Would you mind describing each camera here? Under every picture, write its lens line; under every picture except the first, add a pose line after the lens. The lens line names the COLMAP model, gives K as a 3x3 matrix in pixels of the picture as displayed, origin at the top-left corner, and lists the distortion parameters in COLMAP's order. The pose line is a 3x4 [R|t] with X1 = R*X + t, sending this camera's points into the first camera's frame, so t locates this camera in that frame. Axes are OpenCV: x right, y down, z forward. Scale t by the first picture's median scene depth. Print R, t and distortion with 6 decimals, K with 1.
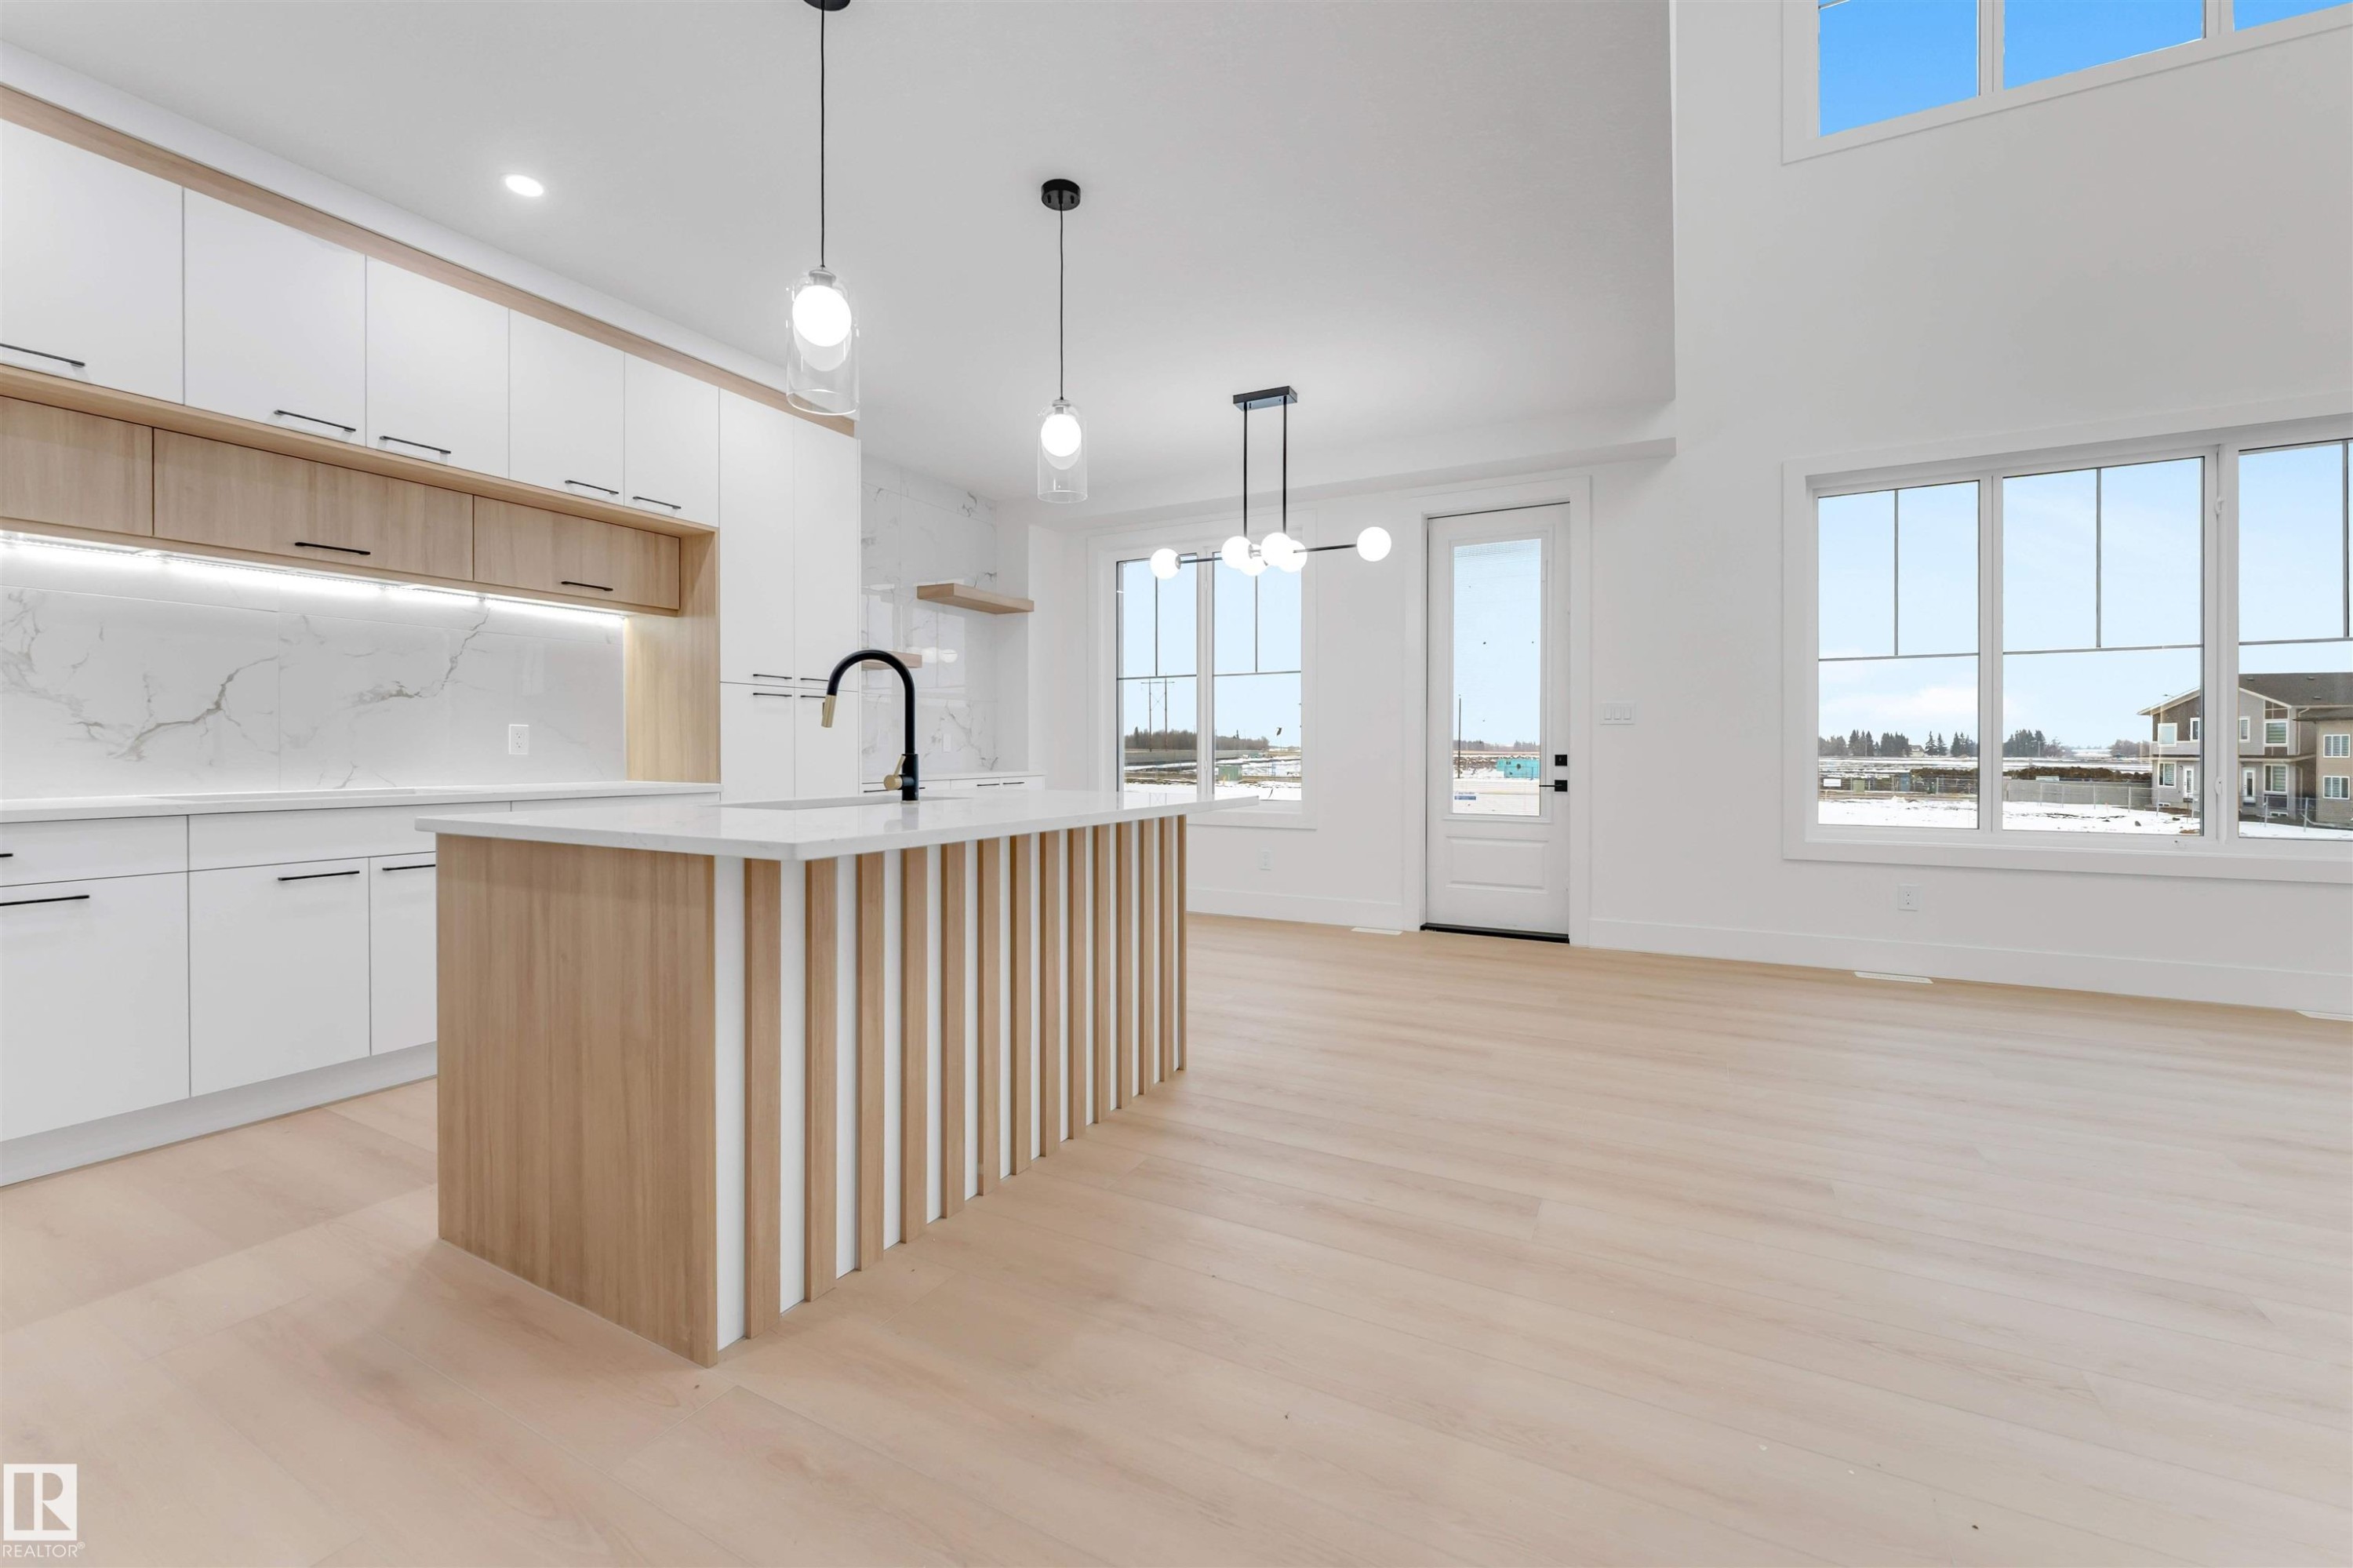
lens RADIAL K [[965.4, 0, 1156.1], [0, 965.4, 752.1], [0, 0, 1]] dist [-0.002297, -0.000190]
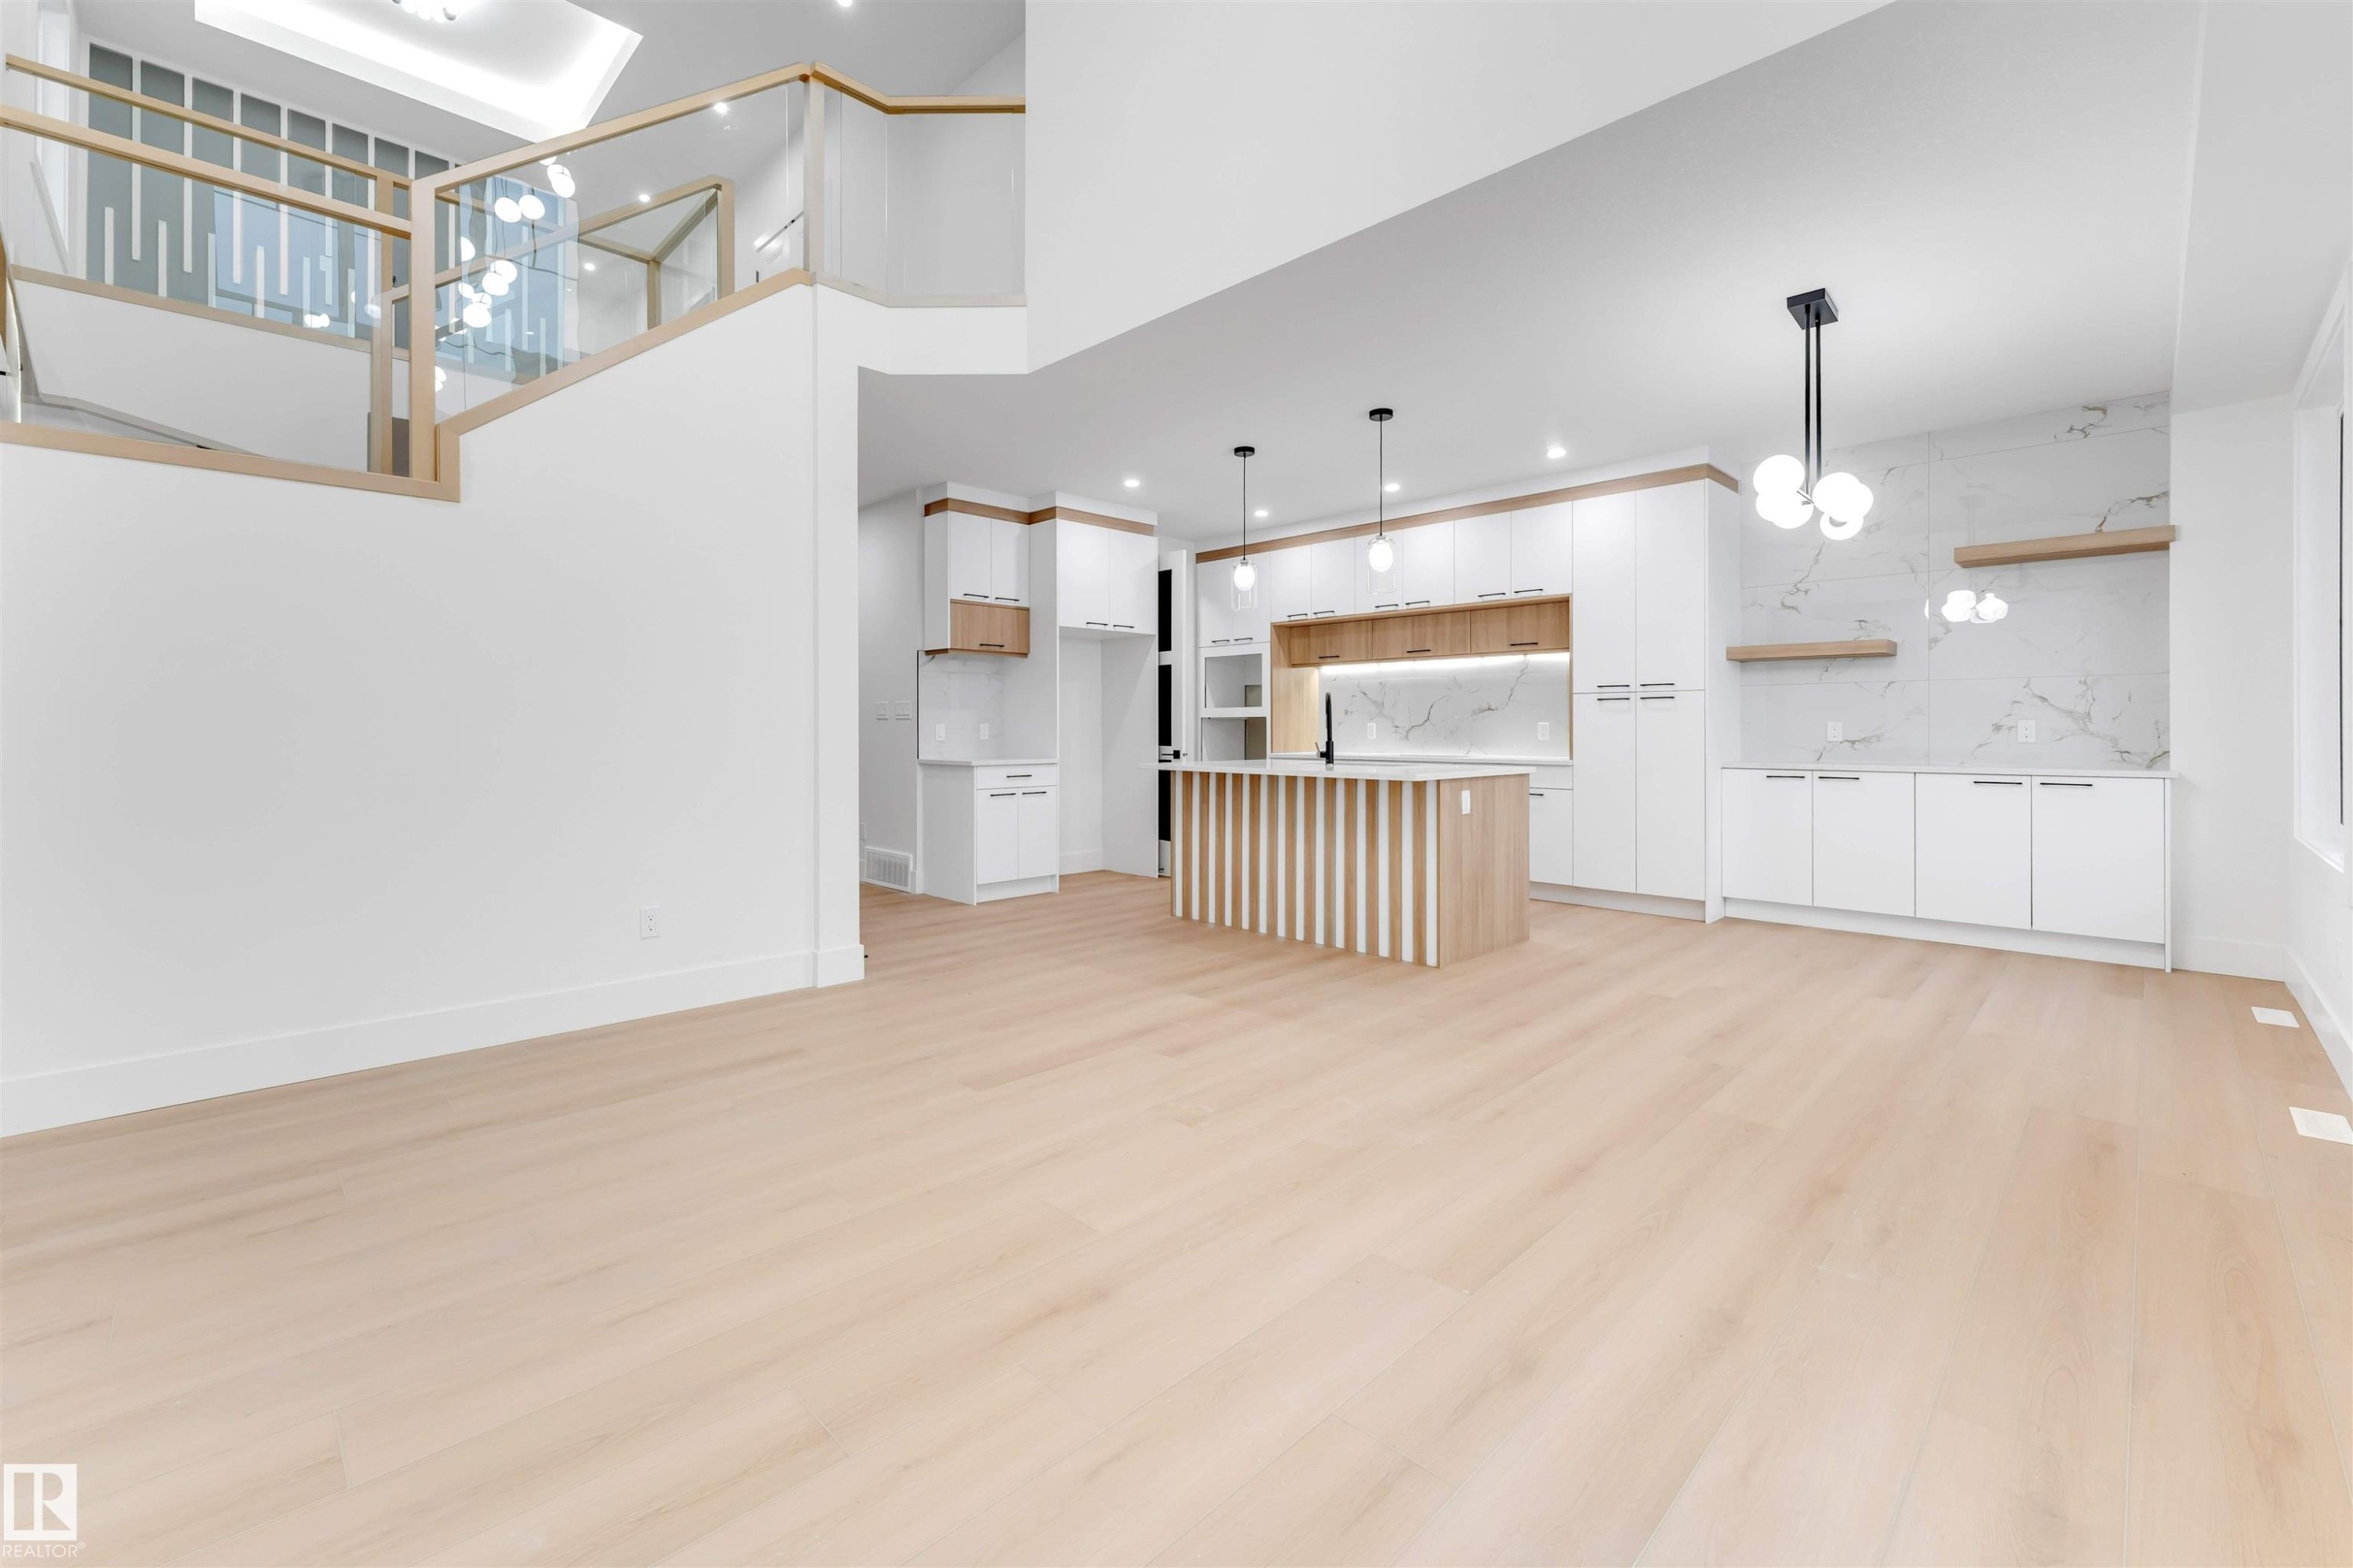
lens RADIAL K [[980.4, 0, 1159.4], [0, 980.4, 724.5], [0, 0, 1]] dist [-0.002073, -0.000277]
pose [[-0.289949, -0.005500, -0.957026, 1.409012], [-0.002505, 0.999984, -0.004988, -0.016580], [0.957039, 0.000952, -0.289958, 0.951417]]
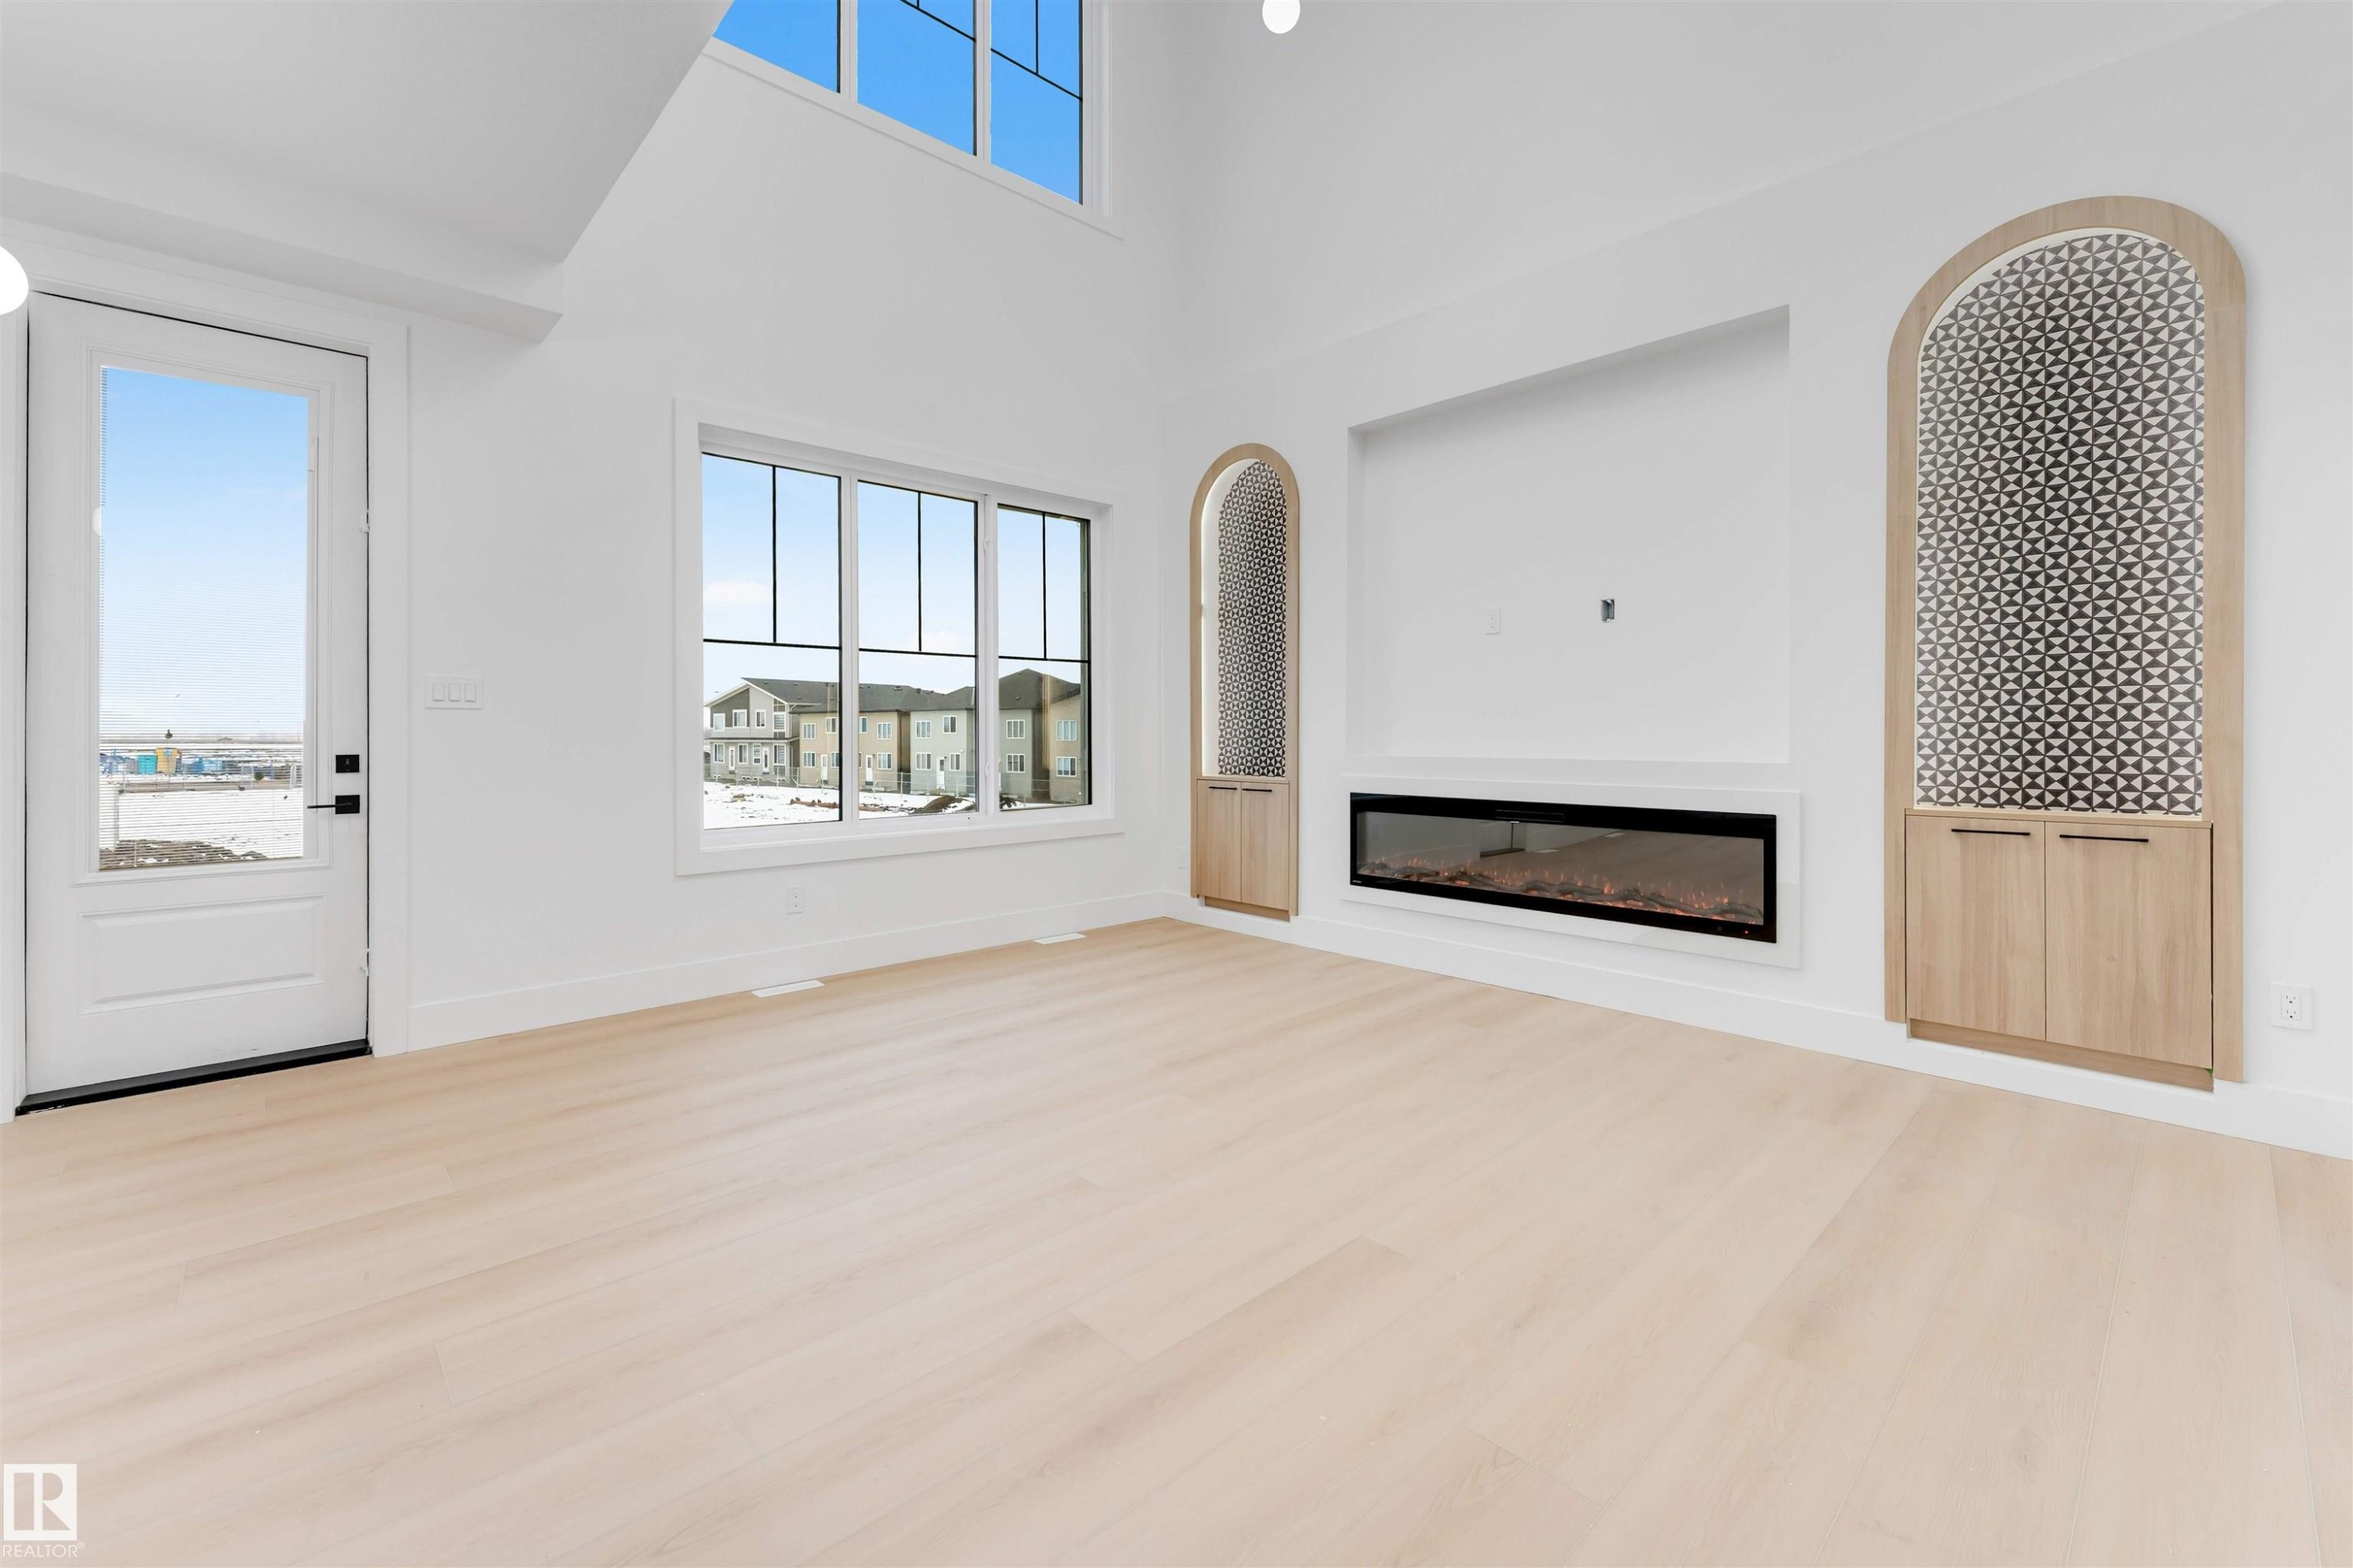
lens RADIAL K [[974.3, 0, 1154.2], [0, 974.3, 732.5], [0, 0, 1]] dist [-0.001559, -0.000328]
pose [[0.322577, -0.000517, 0.946543, -0.012898], [0.004123, 0.999991, -0.000859, -0.013939], [-0.946534, 0.004180, 0.322576, 0.467184]]
